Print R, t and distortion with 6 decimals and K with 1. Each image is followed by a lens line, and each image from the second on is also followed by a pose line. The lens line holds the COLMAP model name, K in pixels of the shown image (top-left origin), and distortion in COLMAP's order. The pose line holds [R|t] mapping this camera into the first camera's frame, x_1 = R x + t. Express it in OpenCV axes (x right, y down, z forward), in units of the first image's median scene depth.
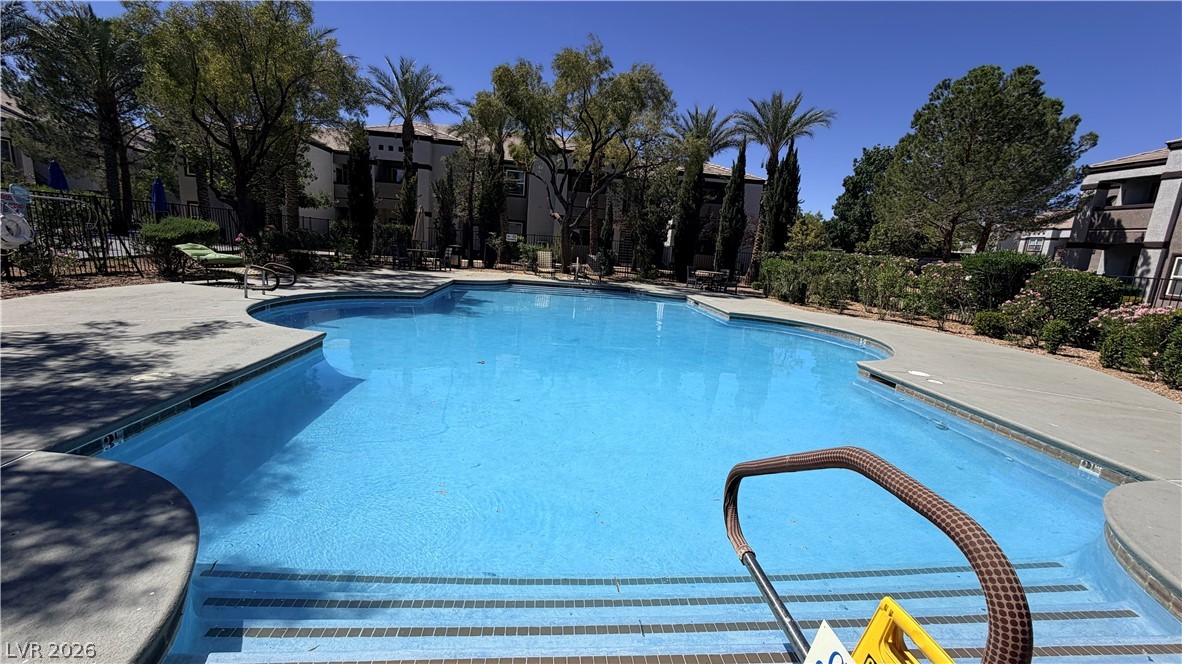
lens RADIAL K [[471.6, 0, 591.0], [0, 471.6, 332.0], [0, 0, 1]] dist [-0.000721, 0.000260]
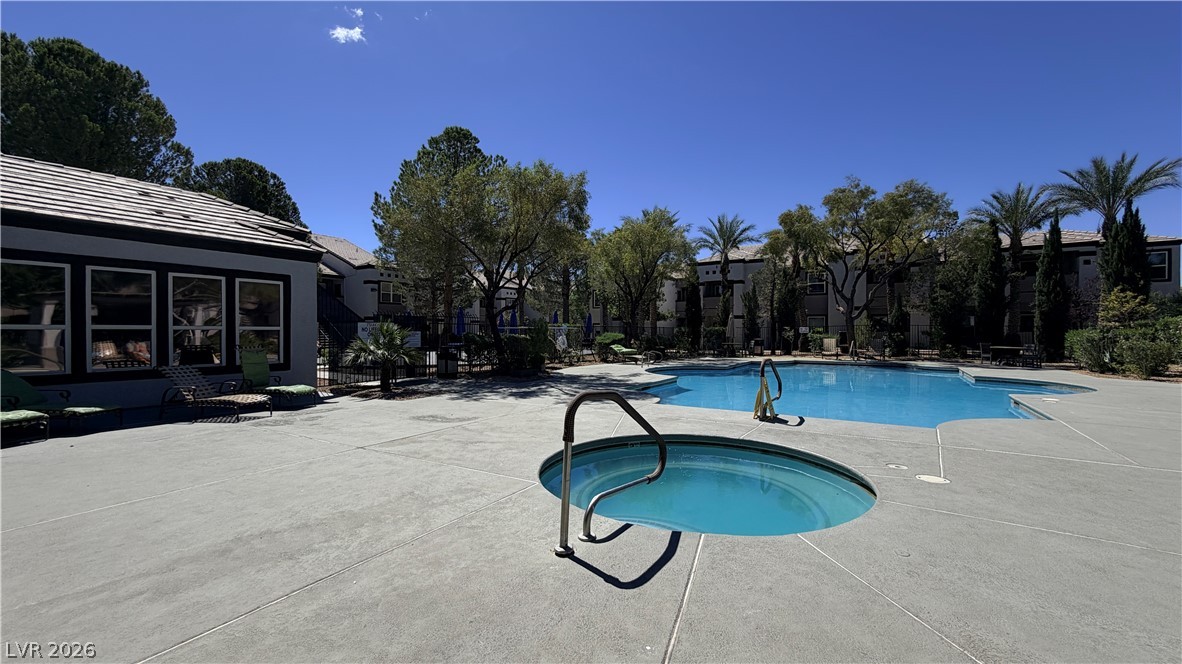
lens RADIAL K [[471.6, 0, 591.0], [0, 471.6, 332.0], [0, 0, 1]] dist [-0.000721, 0.000260]
pose [[0.787618, -0.076653, -0.611378, 0.145209], [-0.050723, 0.980798, -0.188315, 0.067296], [0.614073, 0.179331, 0.768606, -0.294904]]
